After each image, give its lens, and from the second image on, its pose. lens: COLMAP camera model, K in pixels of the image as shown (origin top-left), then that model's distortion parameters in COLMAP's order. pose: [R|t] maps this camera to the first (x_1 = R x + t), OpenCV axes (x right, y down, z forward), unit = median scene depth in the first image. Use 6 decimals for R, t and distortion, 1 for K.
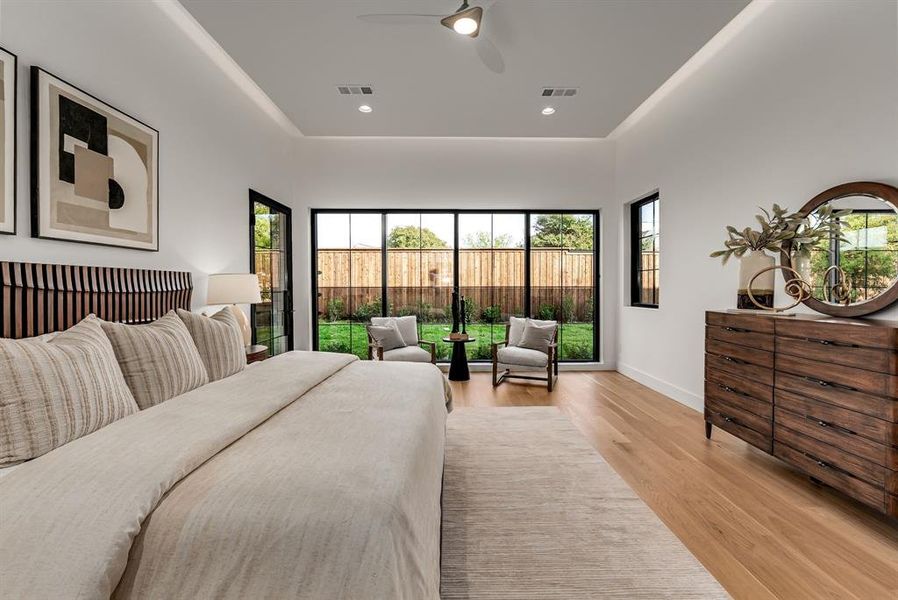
lens RADIAL K [[356.7, 0, 459.5], [0, 356.7, 289.1], [0, 0, 1]] dist [-0.001789, 0.000247]
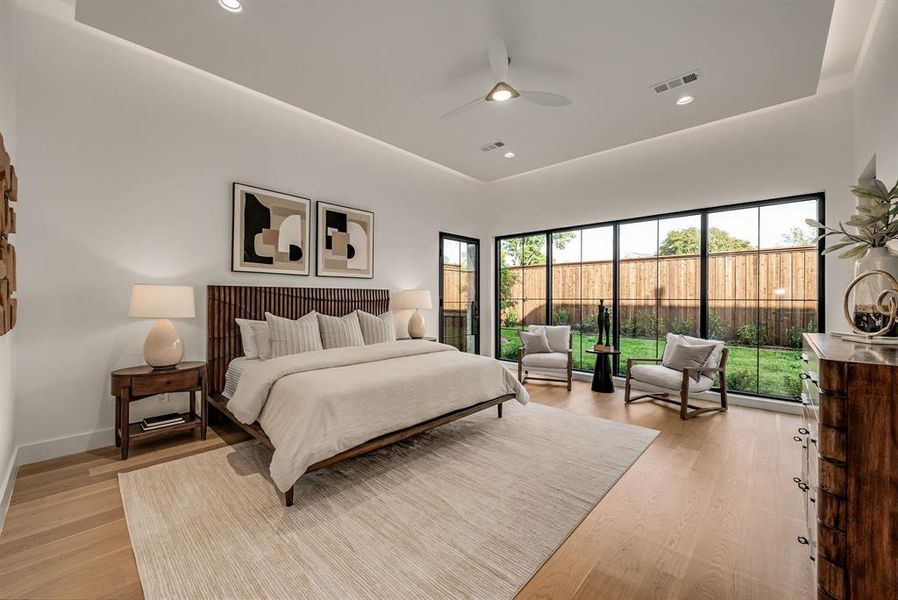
lens RADIAL K [[356.7, 0, 461.7], [0, 356.7, 296.1], [0, 0, 1]] dist [-0.001789, 0.000247]
pose [[0.730085, 0.001426, -0.683355, 0.671395], [-0.009955, 0.999914, -0.008549, -0.004389], [0.683284, 0.013044, 0.730037, -0.016645]]
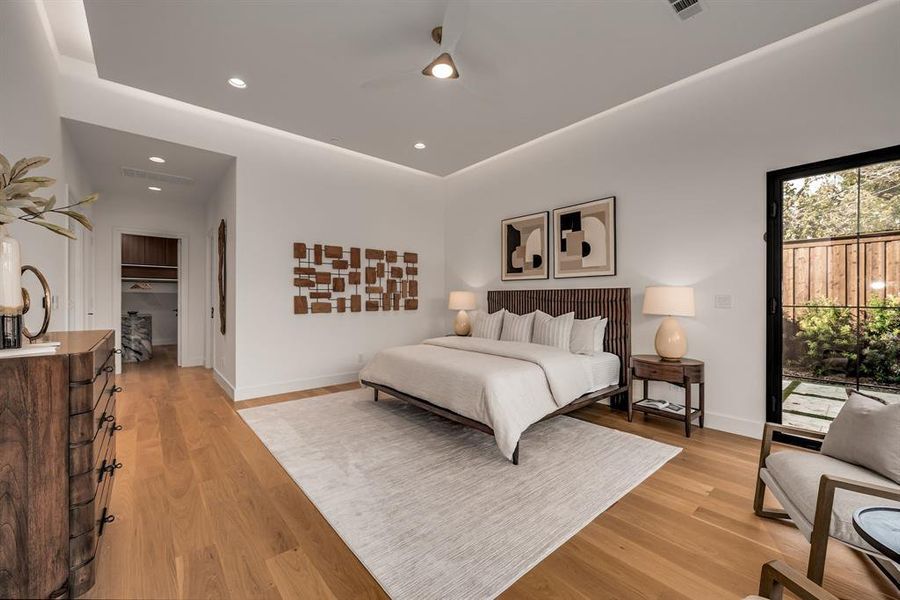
lens RADIAL K [[357.5, 0, 456.2], [0, 357.5, 299.1], [0, 0, 1]] dist [-0.001789, 0.000247]
pose [[-0.771463, 0.002432, -0.636270, 0.599293], [-0.003127, 0.999966, 0.007614, -0.011415], [0.636267, 0.007864, -0.771429, 1.612340]]
